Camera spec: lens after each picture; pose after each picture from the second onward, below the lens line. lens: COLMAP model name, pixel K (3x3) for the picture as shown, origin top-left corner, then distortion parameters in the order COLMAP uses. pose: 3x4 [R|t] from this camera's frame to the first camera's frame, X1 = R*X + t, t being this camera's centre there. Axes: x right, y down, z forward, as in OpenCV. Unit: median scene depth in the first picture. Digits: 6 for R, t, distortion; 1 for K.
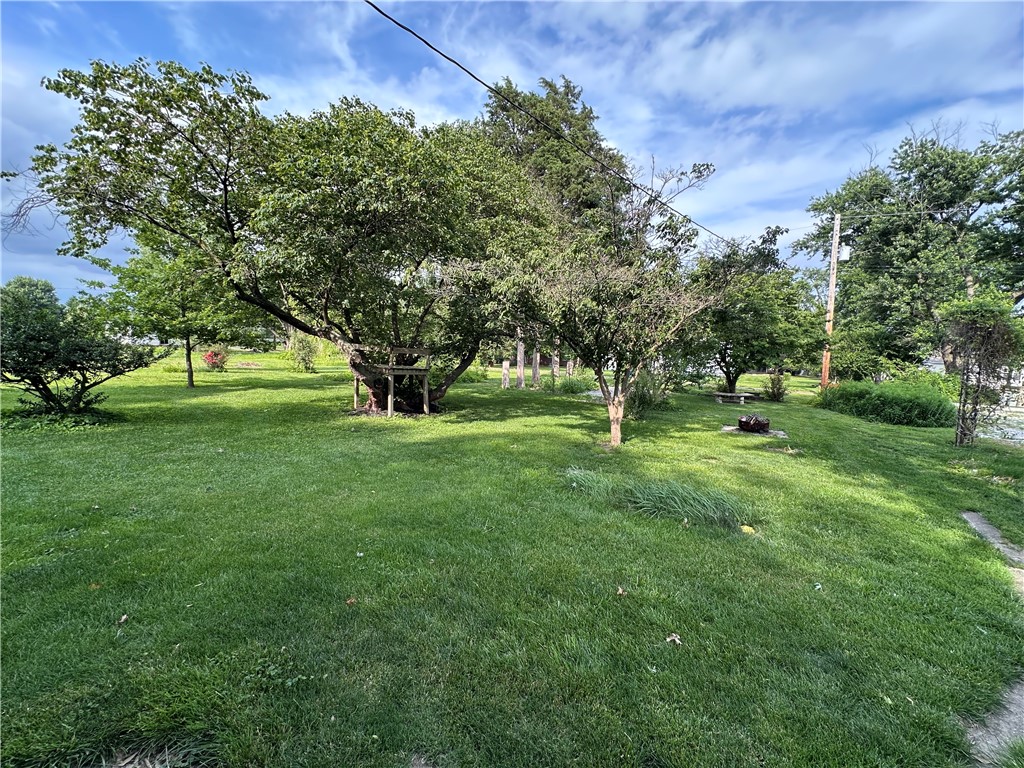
lens RADIAL K [[408.8, 0, 506.5], [0, 408.8, 390.2], [0, 0, 1]] dist [-0.002351, -0.000329]
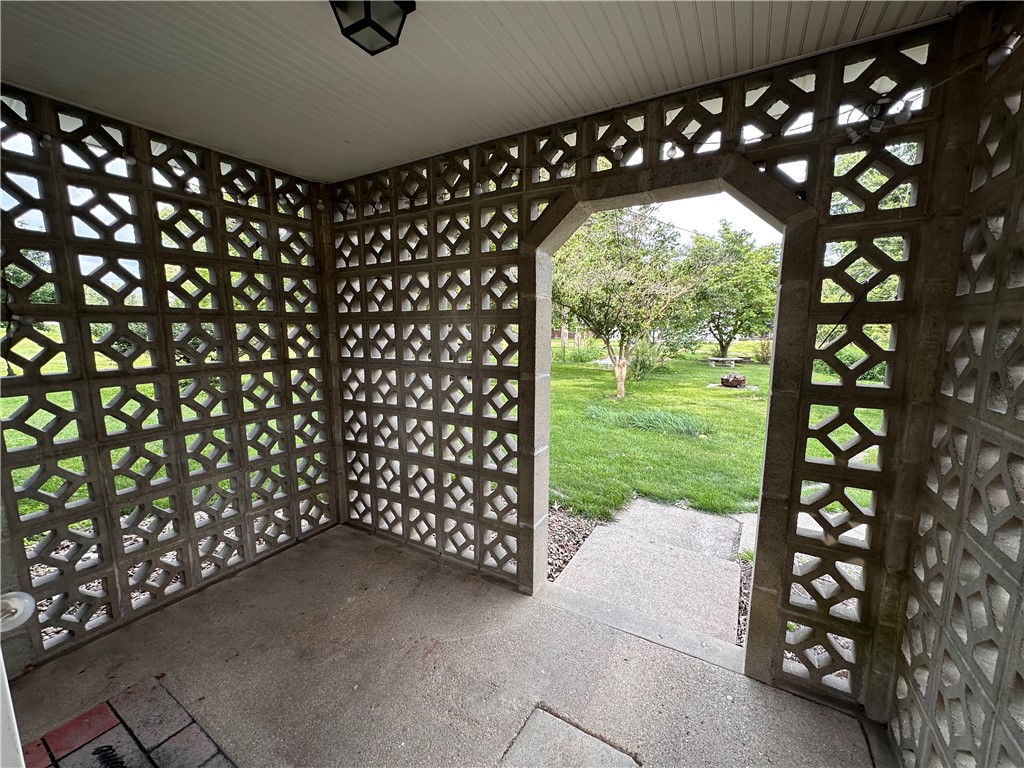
lens RADIAL K [[408.8, 0, 515.8], [0, 408.8, 380.8], [0, 0, 1]] dist [-0.002351, -0.000329]
pose [[0.999569, -0.027967, 0.008894, -0.071781], [0.027559, 0.998691, 0.043089, 0.014483], [-0.010087, -0.042825, 0.999032, -0.273472]]
